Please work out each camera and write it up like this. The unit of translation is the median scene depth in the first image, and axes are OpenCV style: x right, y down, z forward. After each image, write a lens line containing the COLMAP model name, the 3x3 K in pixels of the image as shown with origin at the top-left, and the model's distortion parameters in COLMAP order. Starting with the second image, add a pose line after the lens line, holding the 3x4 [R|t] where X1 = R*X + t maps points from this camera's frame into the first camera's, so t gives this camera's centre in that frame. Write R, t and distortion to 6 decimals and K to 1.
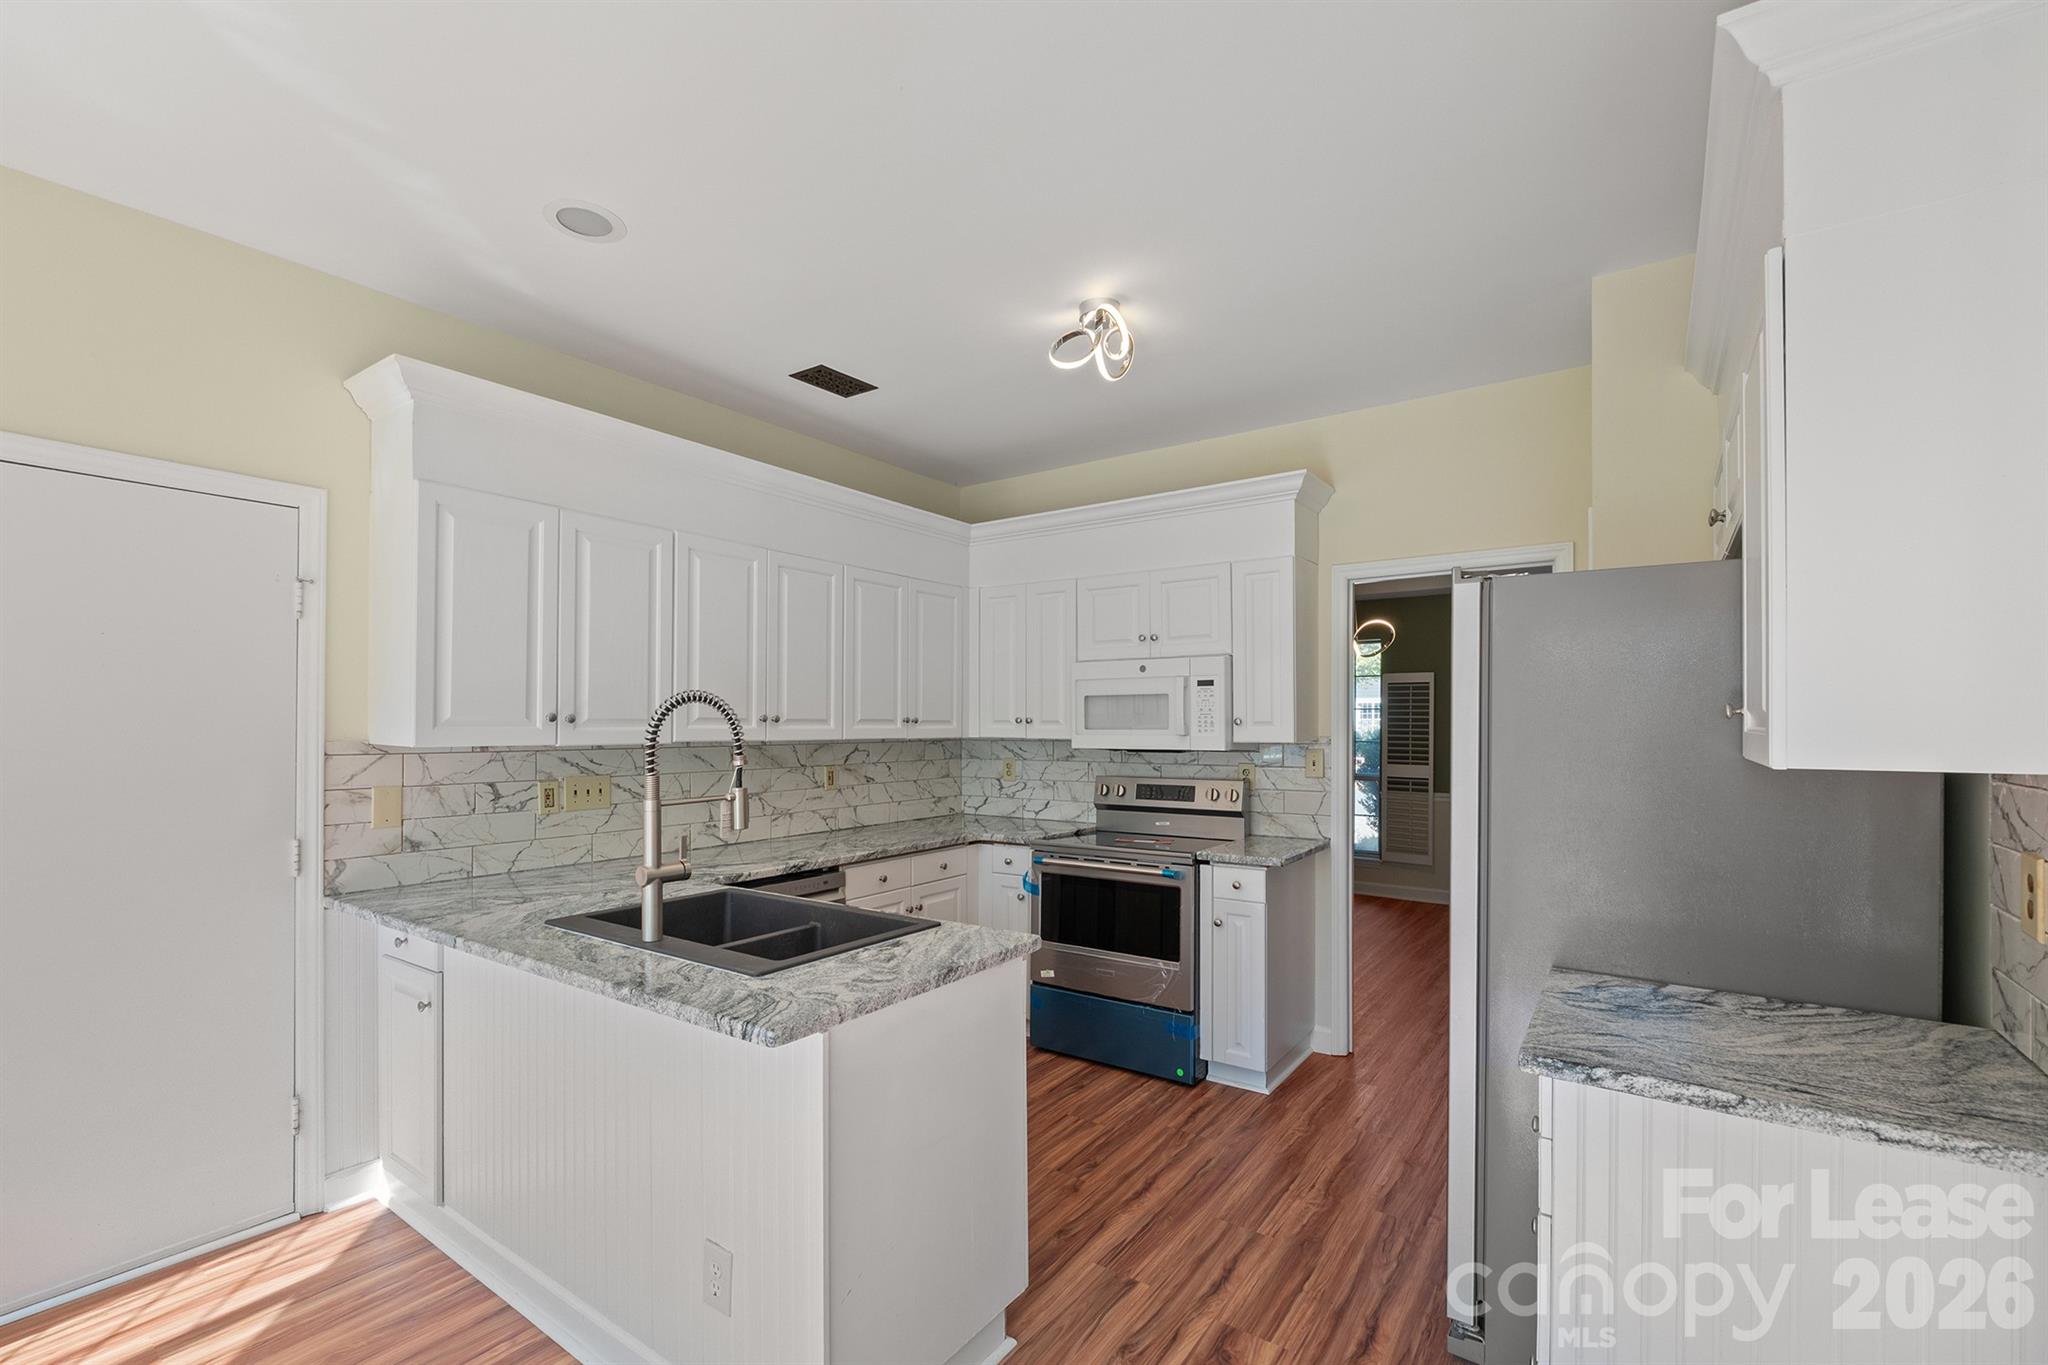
lens RADIAL K [[877.5, 0, 1023.2], [0, 877.5, 712.9], [0, 0, 1]] dist [-0.009016, -0.000333]
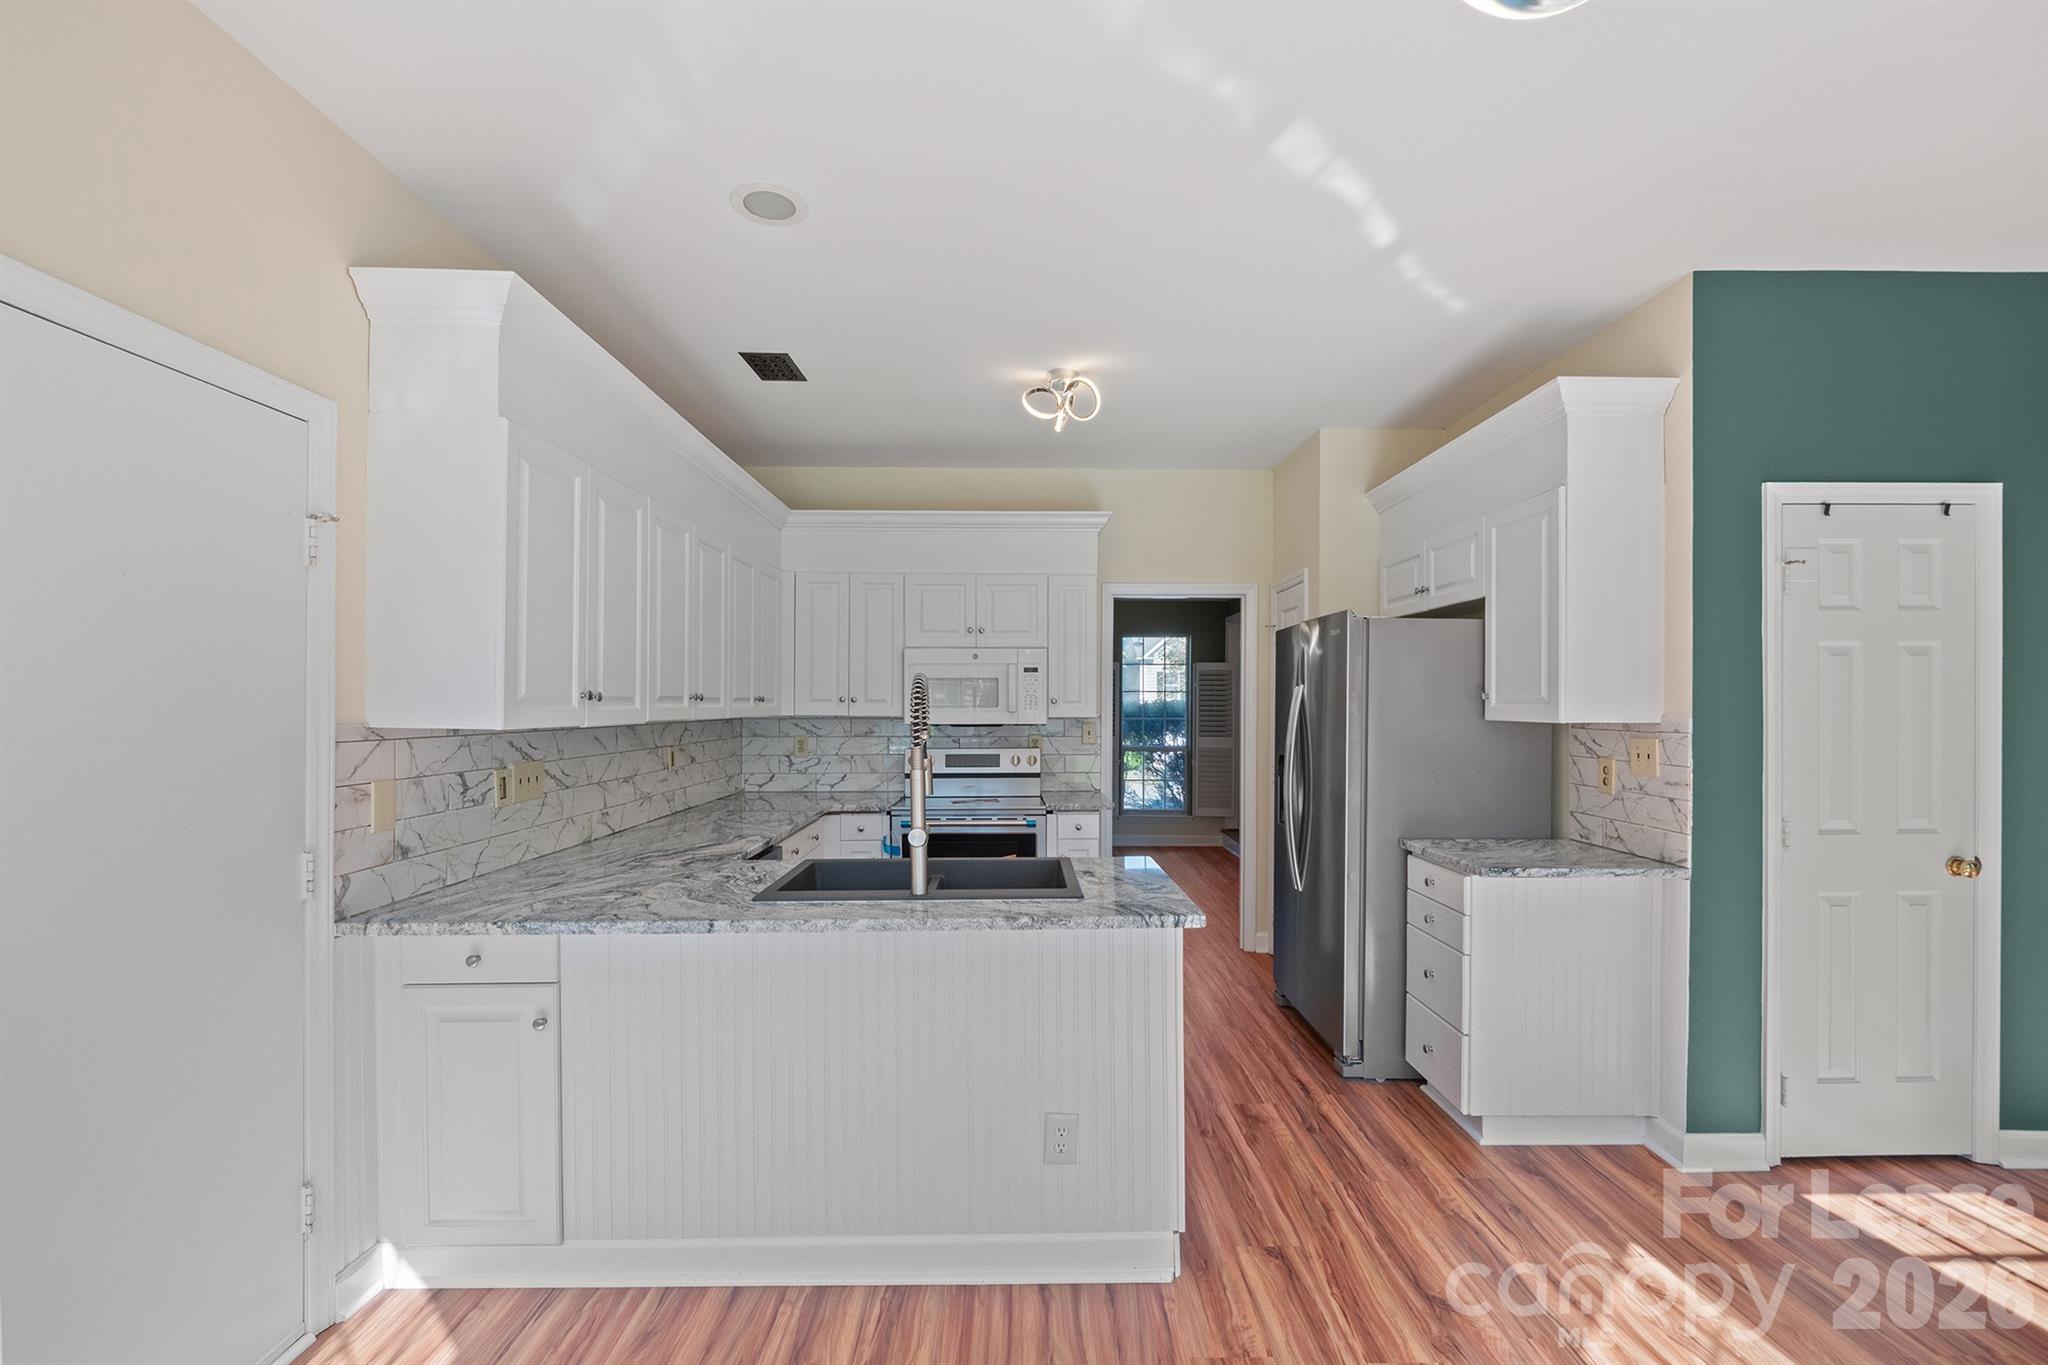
lens RADIAL K [[871.3, 0, 1021.6], [0, 871.3, 695.4], [0, 0, 1]] dist [-0.007561, -0.000203]
pose [[0.809984, 0.005319, 0.586427, -0.615750], [-0.007651, 0.999970, 0.001497, 0.000561], [-0.586401, -0.005699, 0.810001, 0.007655]]
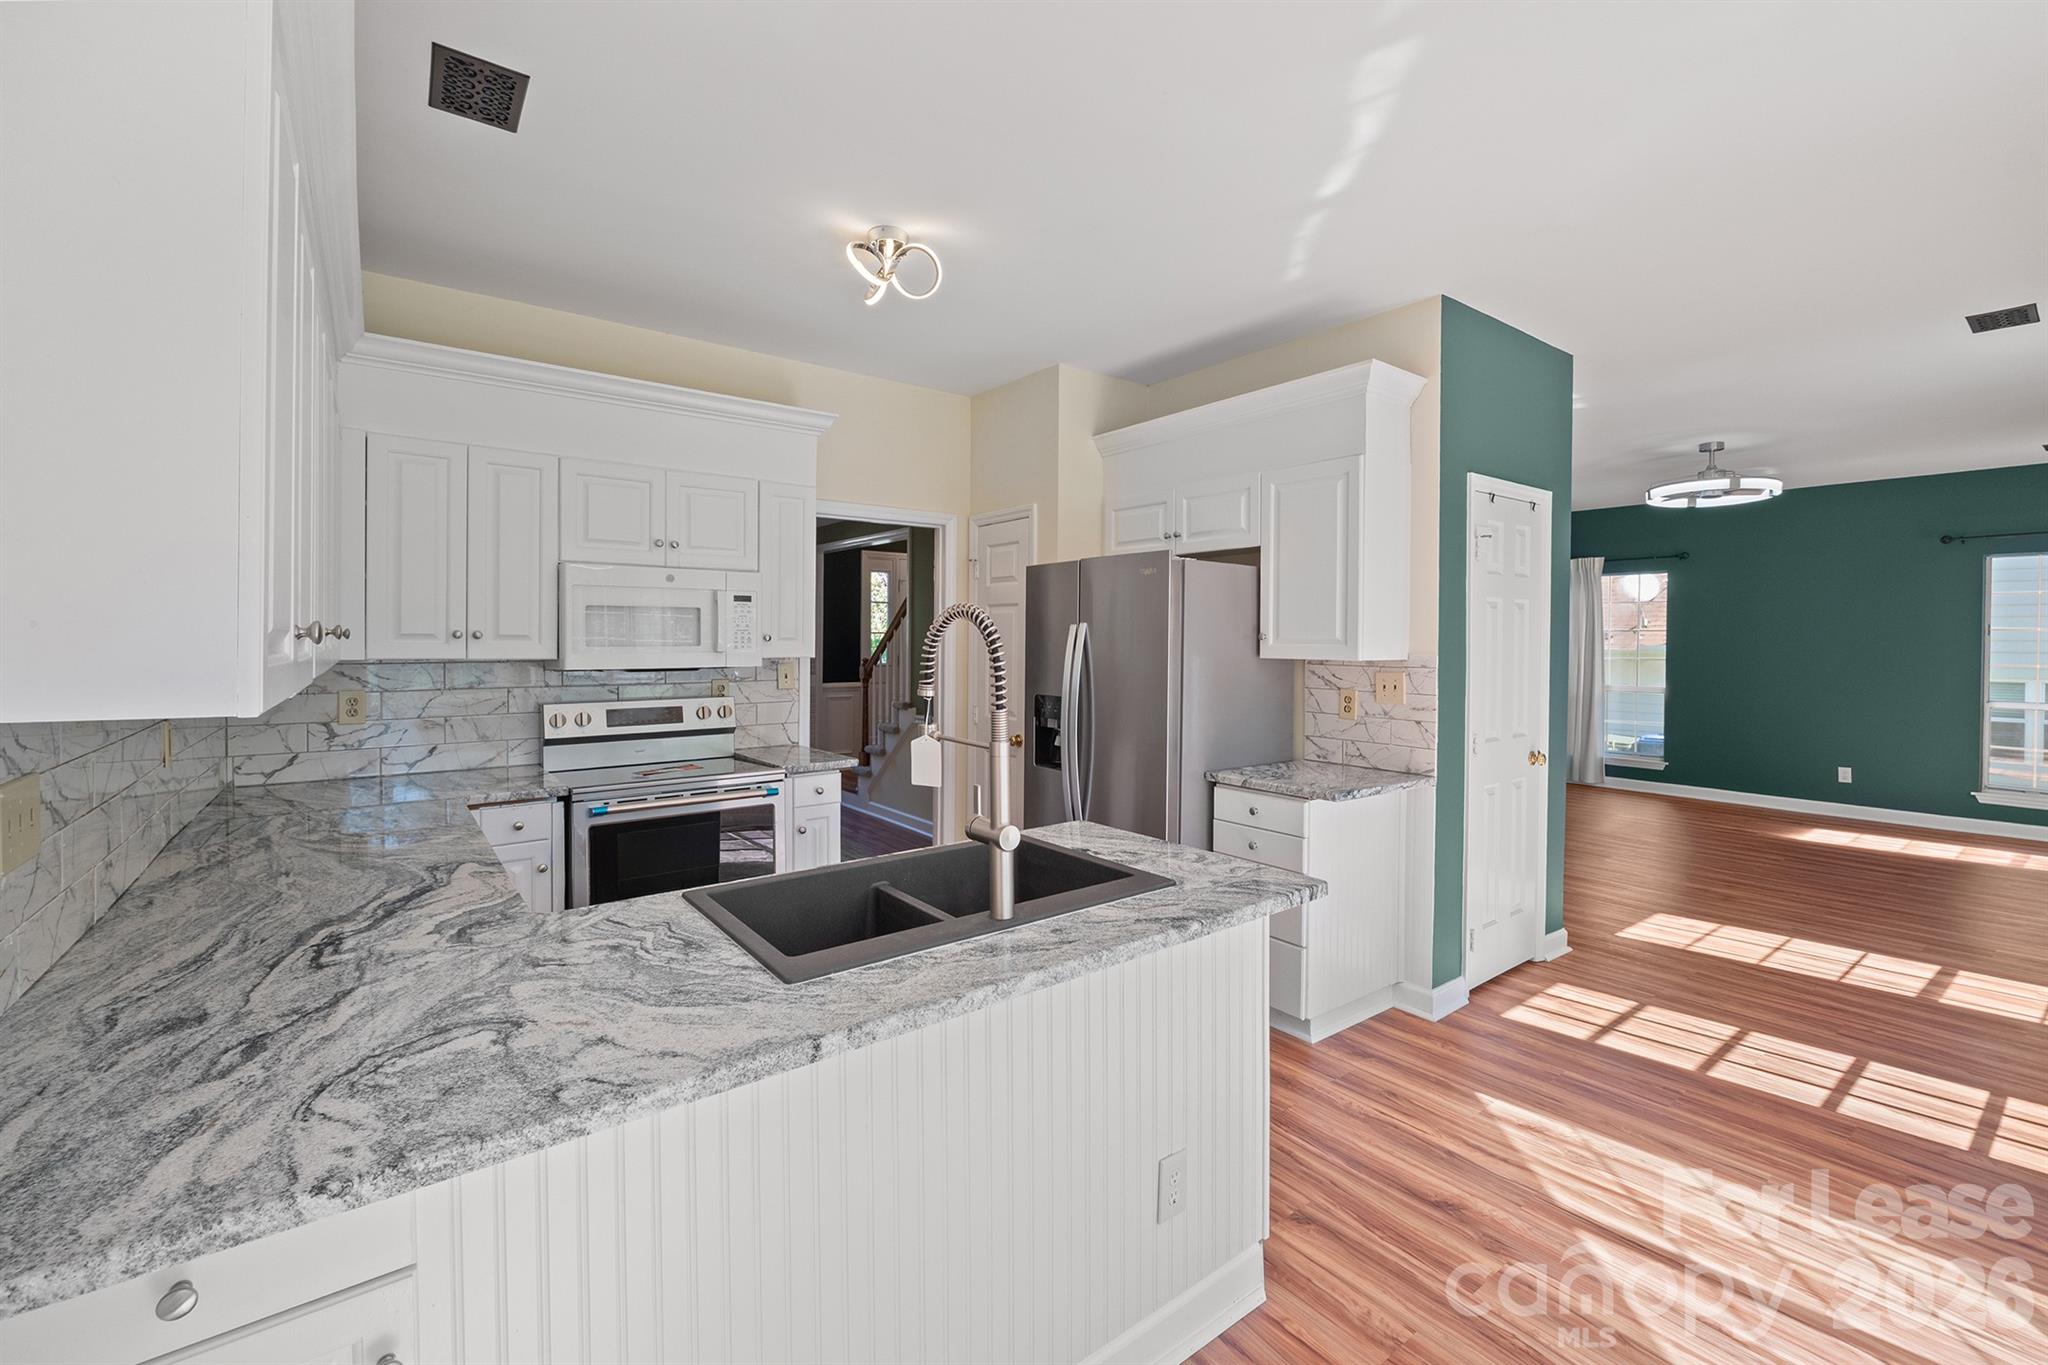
lens RADIAL K [[869.2, 0, 1031.6], [0, 869.2, 644.9], [0, 0, 1]] dist [-0.008191, 0.000521]
pose [[0.291102, -0.006351, 0.956671, -0.737995], [-0.016629, 0.999793, 0.011697, 0.001513], [-0.956547, -0.019314, 0.290936, 0.472035]]
